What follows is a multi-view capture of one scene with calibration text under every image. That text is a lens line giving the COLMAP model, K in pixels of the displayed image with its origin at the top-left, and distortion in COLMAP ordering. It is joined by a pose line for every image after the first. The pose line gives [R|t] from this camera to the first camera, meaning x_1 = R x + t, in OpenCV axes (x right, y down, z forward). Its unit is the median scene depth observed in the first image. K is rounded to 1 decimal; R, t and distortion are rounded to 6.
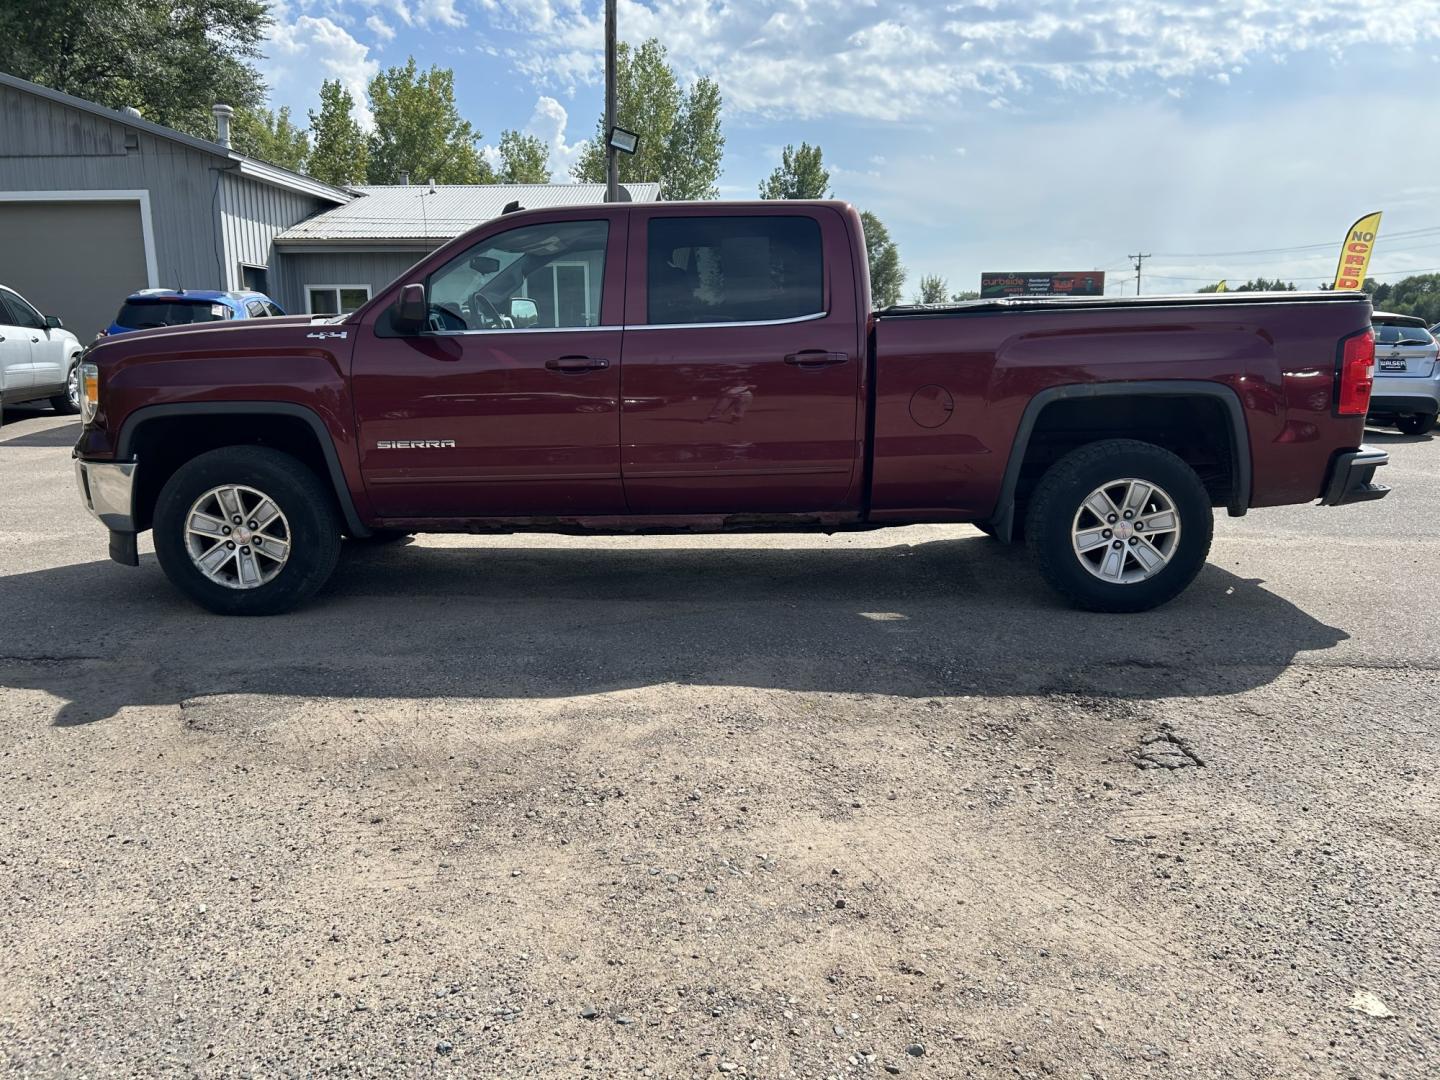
lens RADIAL K [[1089.1, 0, 724.4], [0, 1089.1, 524.9], [0, 0, 1]] dist [0.049546, -0.055134]
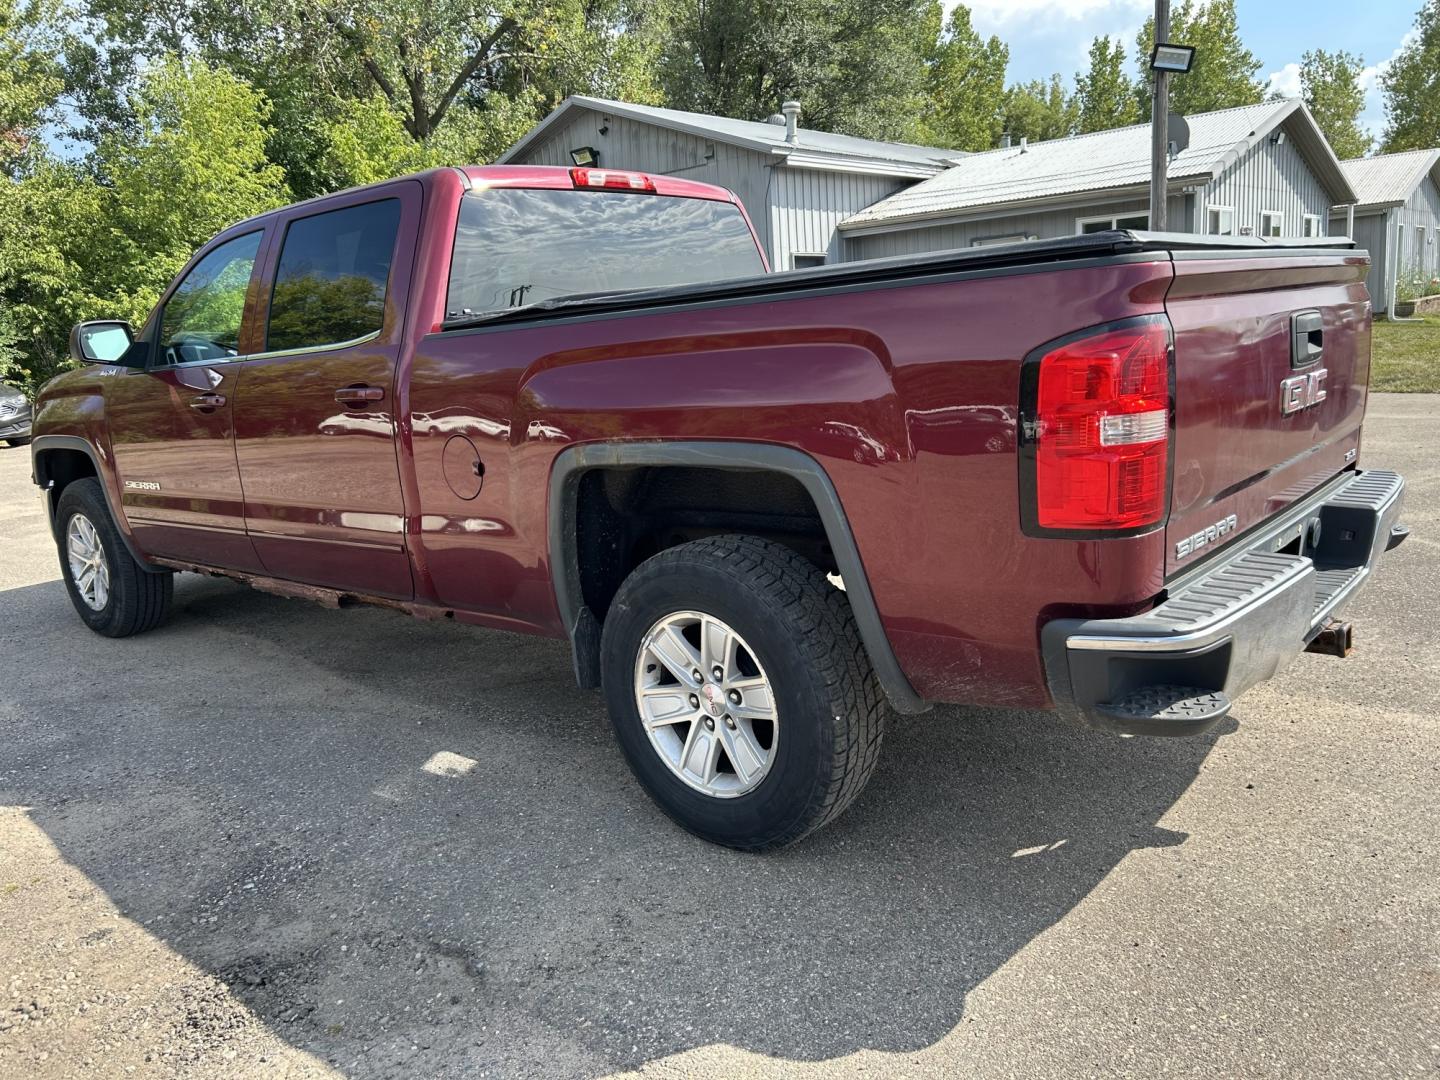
lens RADIAL K [[1089.1, 0, 724.4], [0, 1089.1, 524.9], [0, 0, 1]] dist [0.049546, -0.055134]
pose [[0.768792, 0.072094, -0.635422, 0.191443], [-0.050676, 0.997368, 0.051847, -0.030372], [0.637488, -0.007659, 0.770422, 0.153408]]
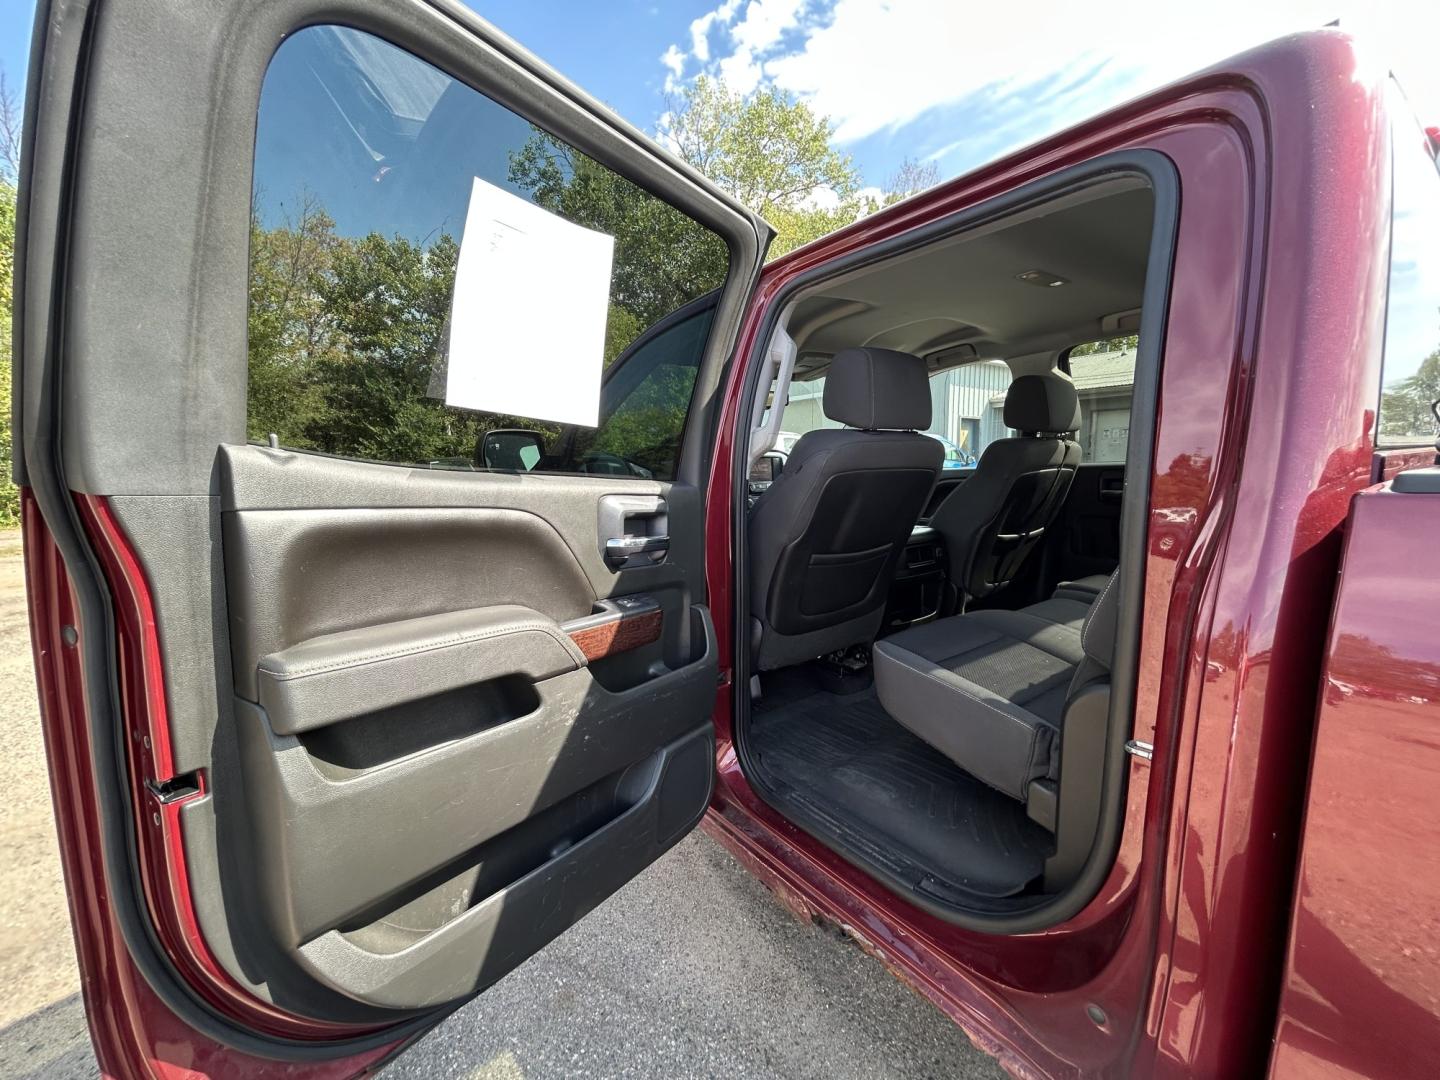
lens RADIAL K [[585.6, 0, 716.1], [0, 585.6, 543.0], [0, 0, 1]] dist [0.002688, 0.000504]
pose [[0.599310, 0.102960, -0.793868, 0.041605], [-0.123171, 0.991745, 0.035640, -0.043034], [0.790985, 0.076422, 0.607044, 0.217735]]
